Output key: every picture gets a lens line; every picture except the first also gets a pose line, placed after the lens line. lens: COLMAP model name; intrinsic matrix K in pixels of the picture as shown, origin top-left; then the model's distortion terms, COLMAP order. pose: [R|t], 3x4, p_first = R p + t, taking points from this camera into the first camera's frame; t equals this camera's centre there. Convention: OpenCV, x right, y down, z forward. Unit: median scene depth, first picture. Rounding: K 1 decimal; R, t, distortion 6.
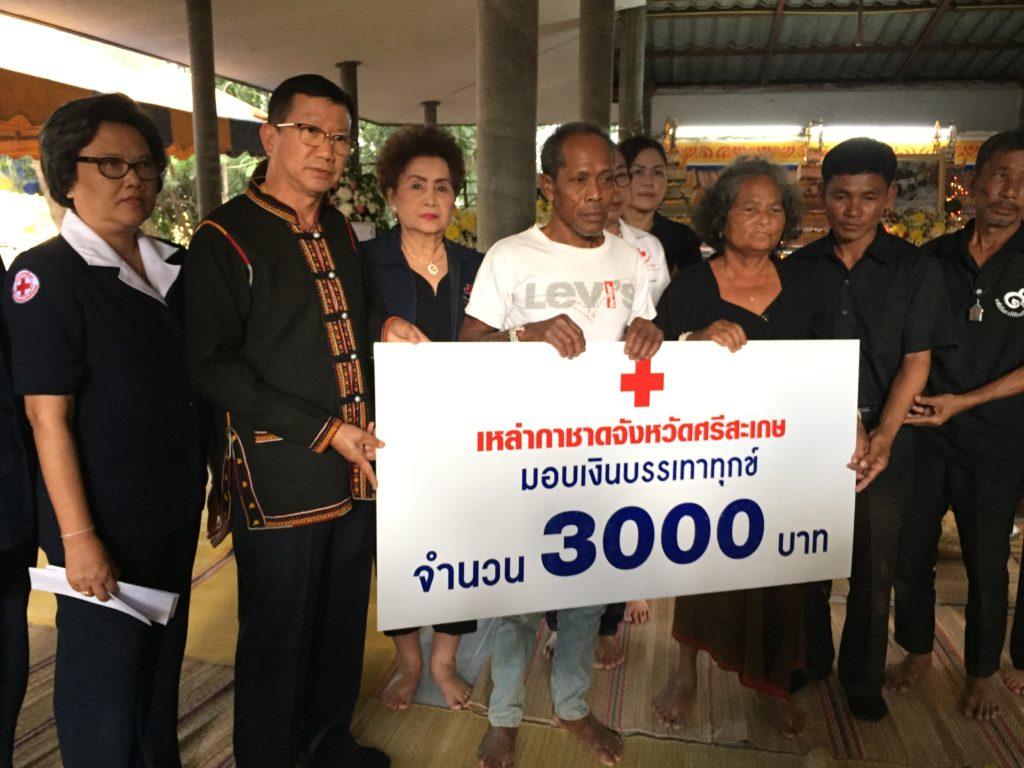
lens RADIAL K [[903.4, 0, 512.0], [0, 903.4, 384.0], [0, 0, 1]] dist [0.079290, -0.071747]
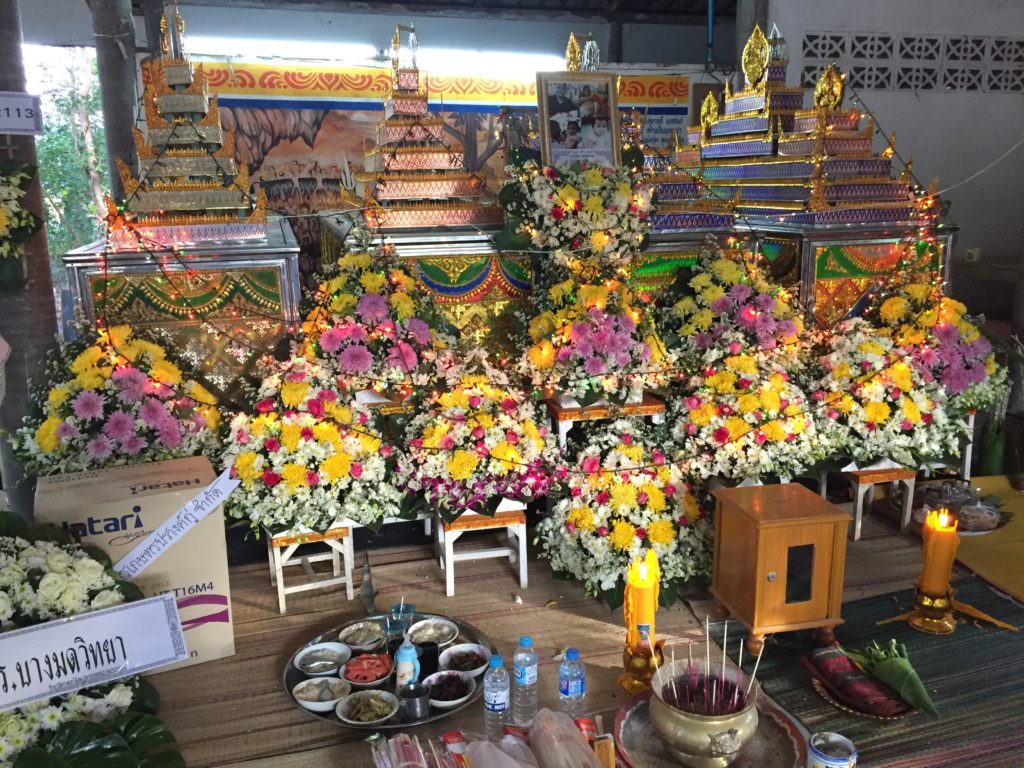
lens RADIAL K [[903.4, 0, 512.0], [0, 903.4, 384.0], [0, 0, 1]] dist [0.079290, -0.071747]
pose [[0.897219, -0.115264, 0.426276, 0.079247], [0.096969, 0.993198, 0.064460, -0.058168], [-0.430807, -0.016499, 0.902293, 0.313787]]
